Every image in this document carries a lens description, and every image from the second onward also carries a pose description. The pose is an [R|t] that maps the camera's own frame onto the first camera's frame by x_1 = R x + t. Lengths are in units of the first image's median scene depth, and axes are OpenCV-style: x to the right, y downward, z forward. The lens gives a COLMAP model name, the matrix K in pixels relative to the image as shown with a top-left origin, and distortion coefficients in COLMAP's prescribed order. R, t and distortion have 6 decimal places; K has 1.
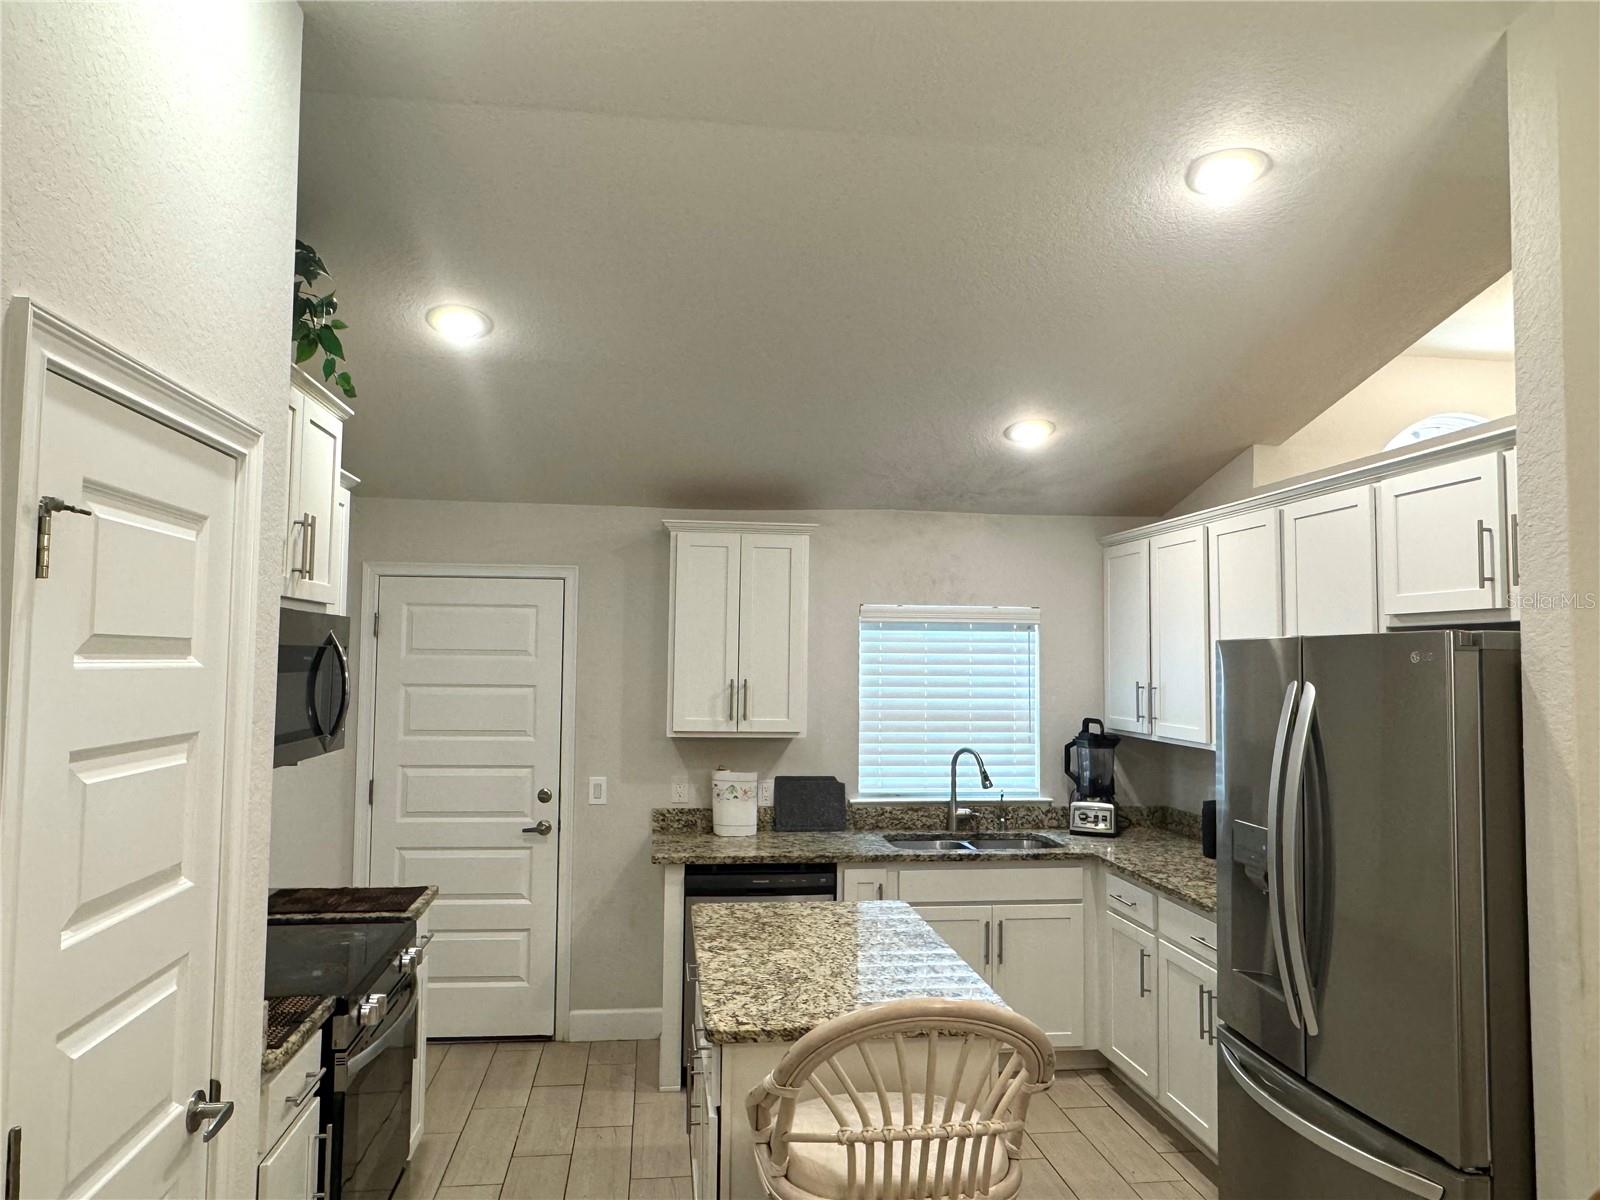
lens RADIAL K [[1075.2, 0, 800.0], [0, 1075.2, 600.0], [0, 0, 1]] dist [0.058828, -0.001386]
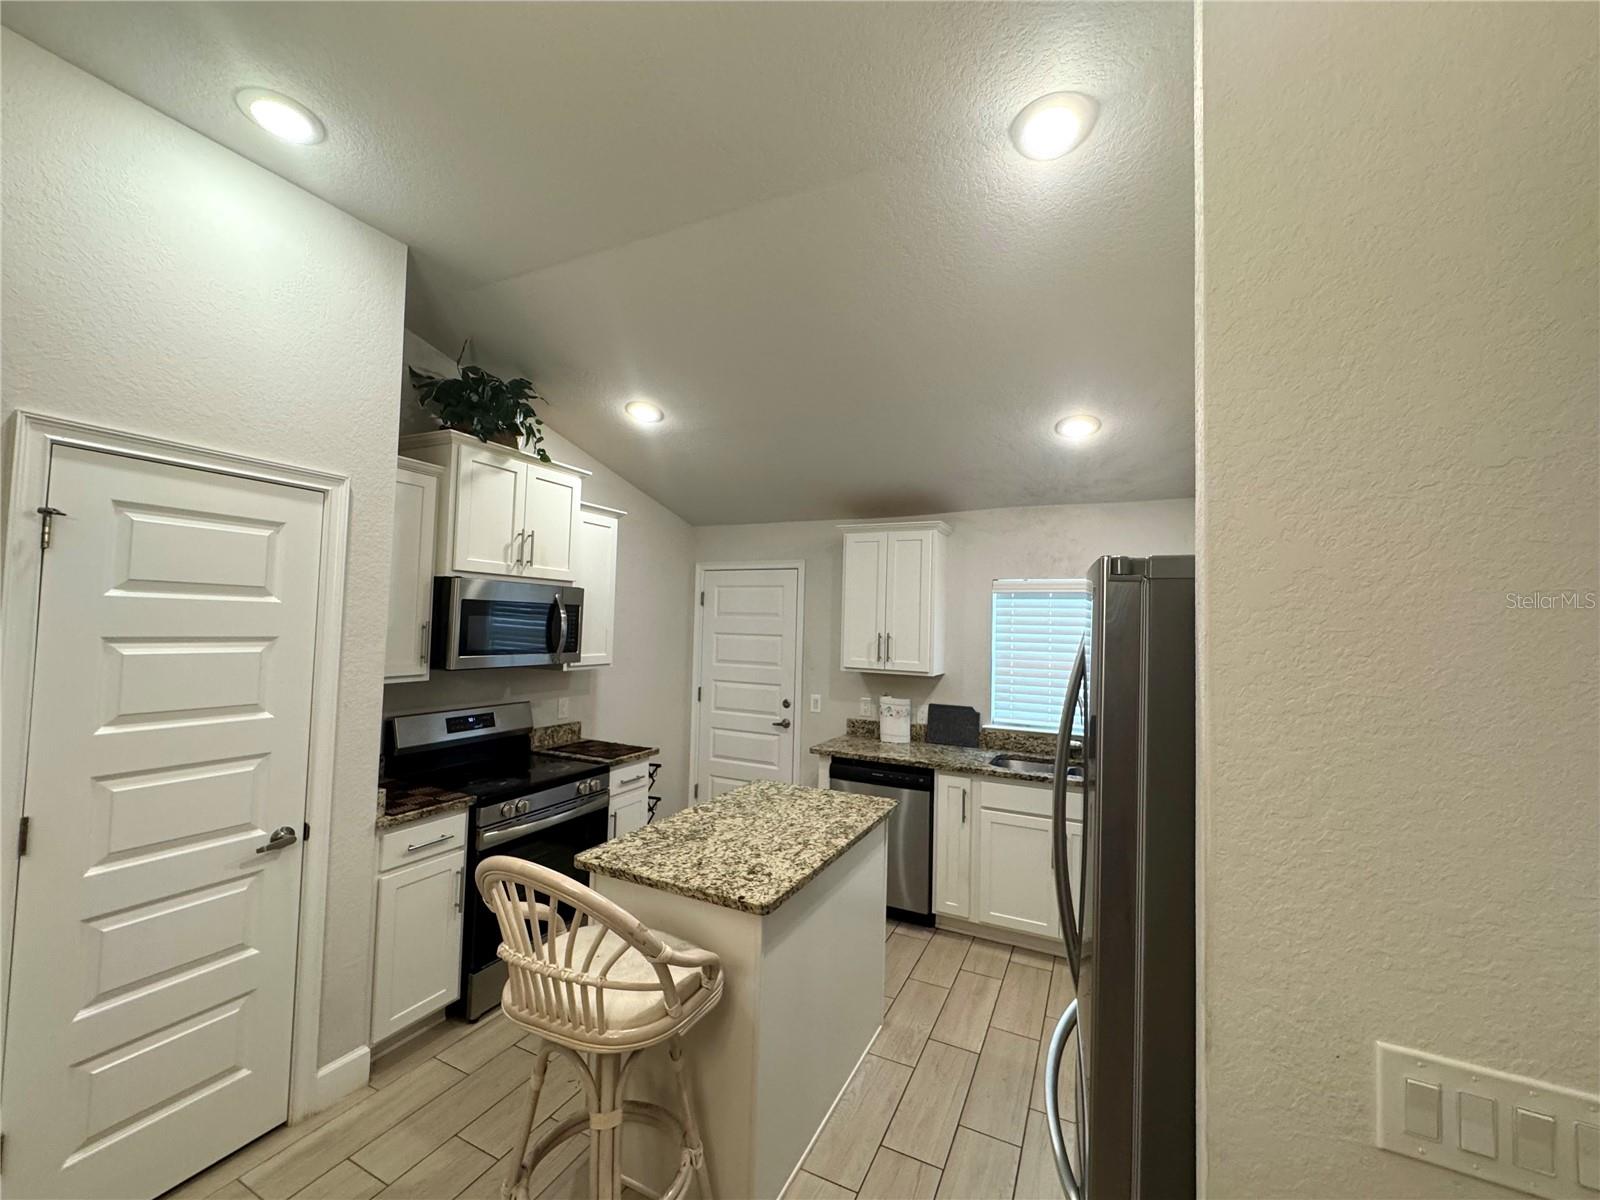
lens RADIAL K [[641.0, 0, 800.0], [0, 641.0, 600.0], [0, 0, 1]] dist [0.012123, 0.000102]
pose [[0.832171, -0.012161, -0.554385, 0.318404], [0.014734, 0.999891, 0.000183, 0.027132], [0.554323, -0.008320, 0.832260, 0.221655]]
